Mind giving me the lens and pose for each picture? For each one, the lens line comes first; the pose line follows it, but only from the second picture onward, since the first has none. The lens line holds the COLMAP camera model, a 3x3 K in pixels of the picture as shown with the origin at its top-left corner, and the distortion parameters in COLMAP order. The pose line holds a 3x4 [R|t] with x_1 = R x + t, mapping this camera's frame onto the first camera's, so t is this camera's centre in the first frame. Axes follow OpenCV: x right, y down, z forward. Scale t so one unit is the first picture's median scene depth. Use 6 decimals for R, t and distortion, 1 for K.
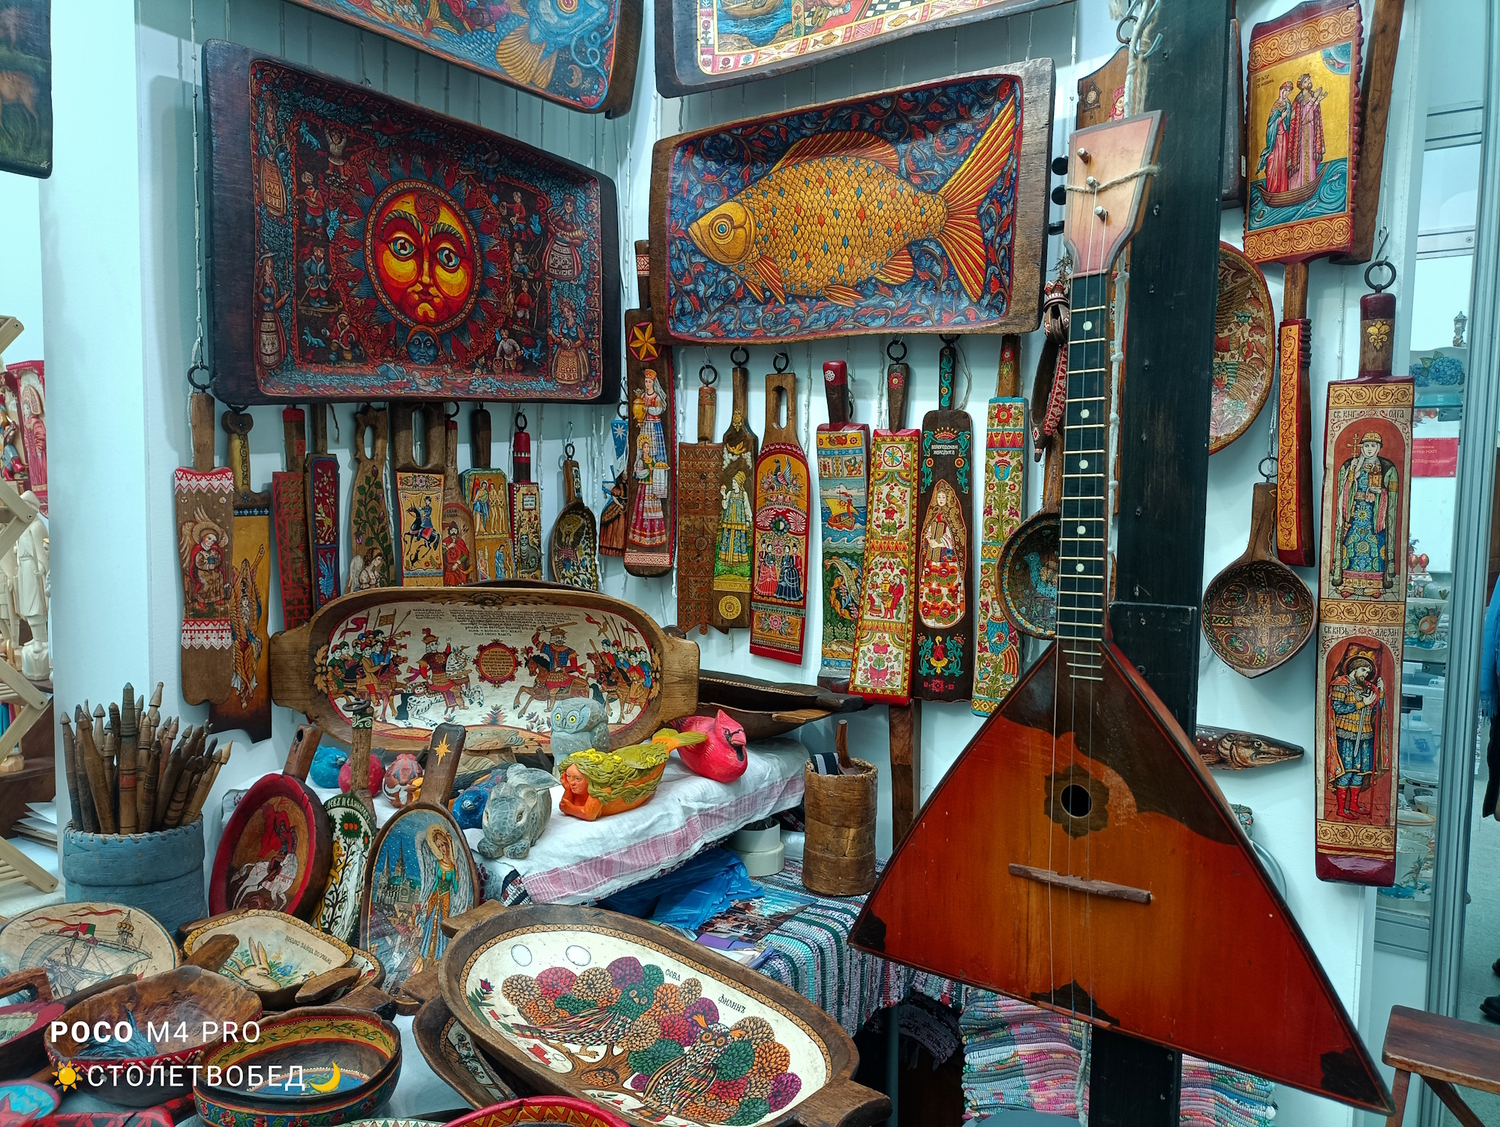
lens RADIAL K [[1112.6, 0, 752.9], [0, 1112.6, 562.7], [0, 0, 1]] dist [0.010964, -0.005198]
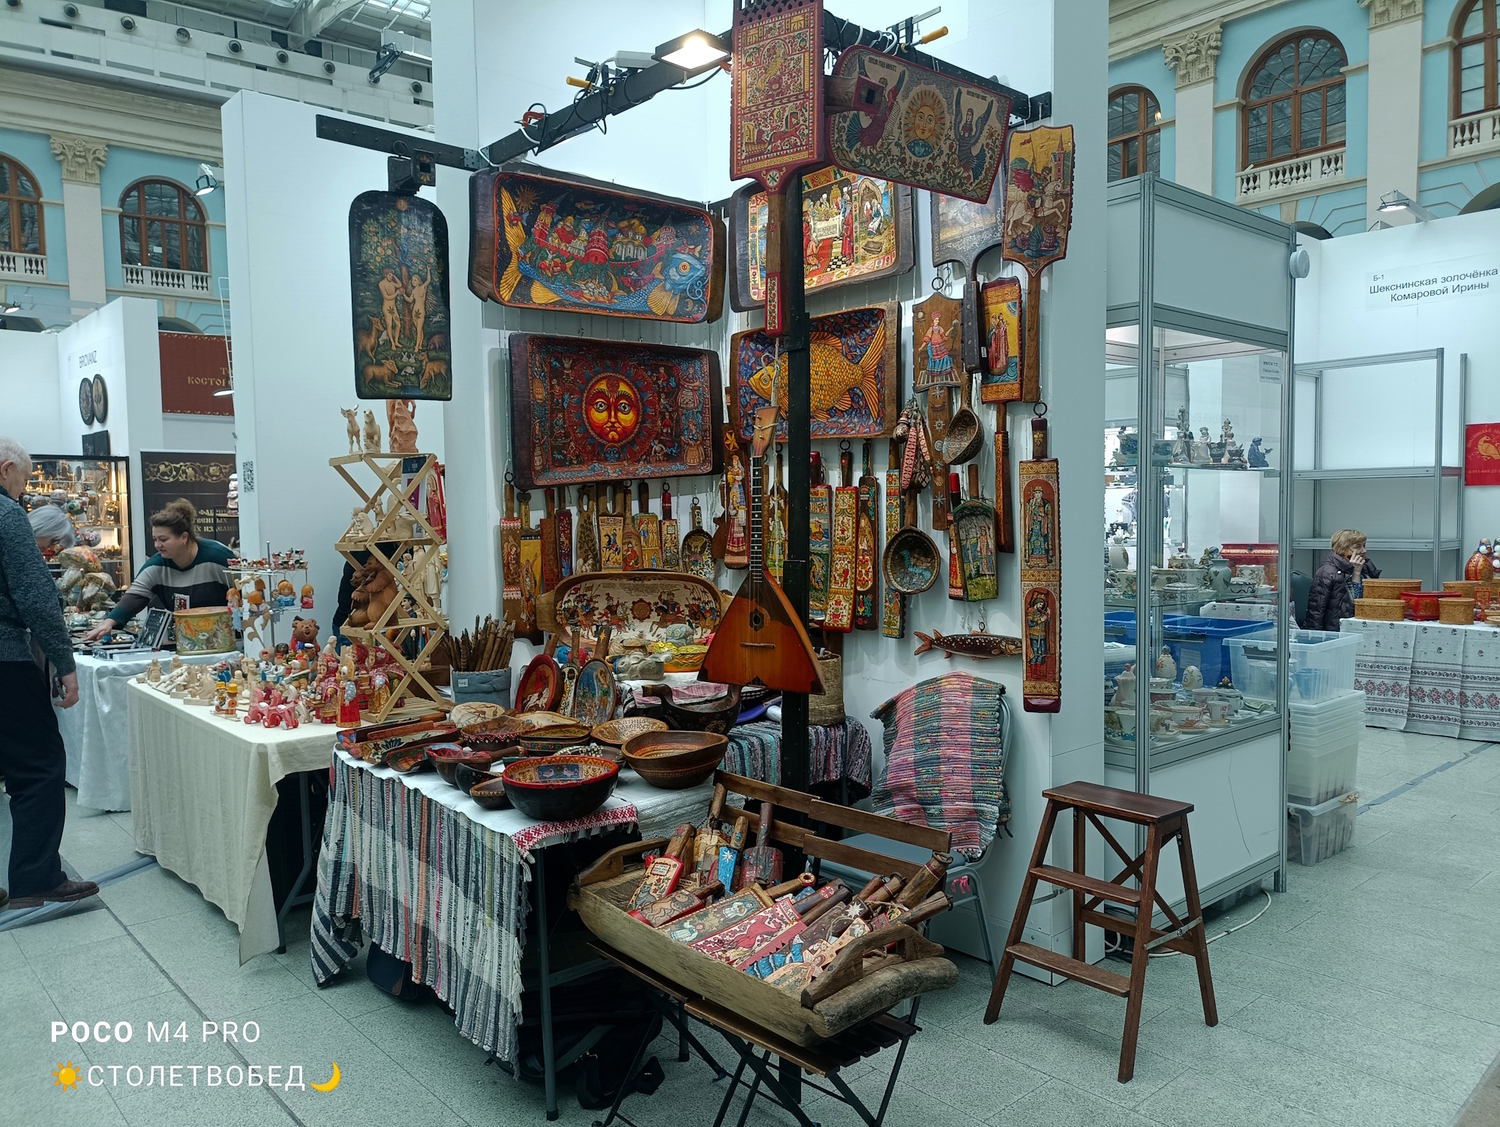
lens RADIAL K [[1112.6, 0, 748.9], [0, 1112.6, 561.0], [0, 0, 1]] dist [0.010964, -0.005198]
pose [[0.966842, -0.018139, -0.254732, 0.471032], [0.012907, 0.999670, -0.022194, 0.048115], [0.255050, 0.018170, 0.966757, -0.908774]]
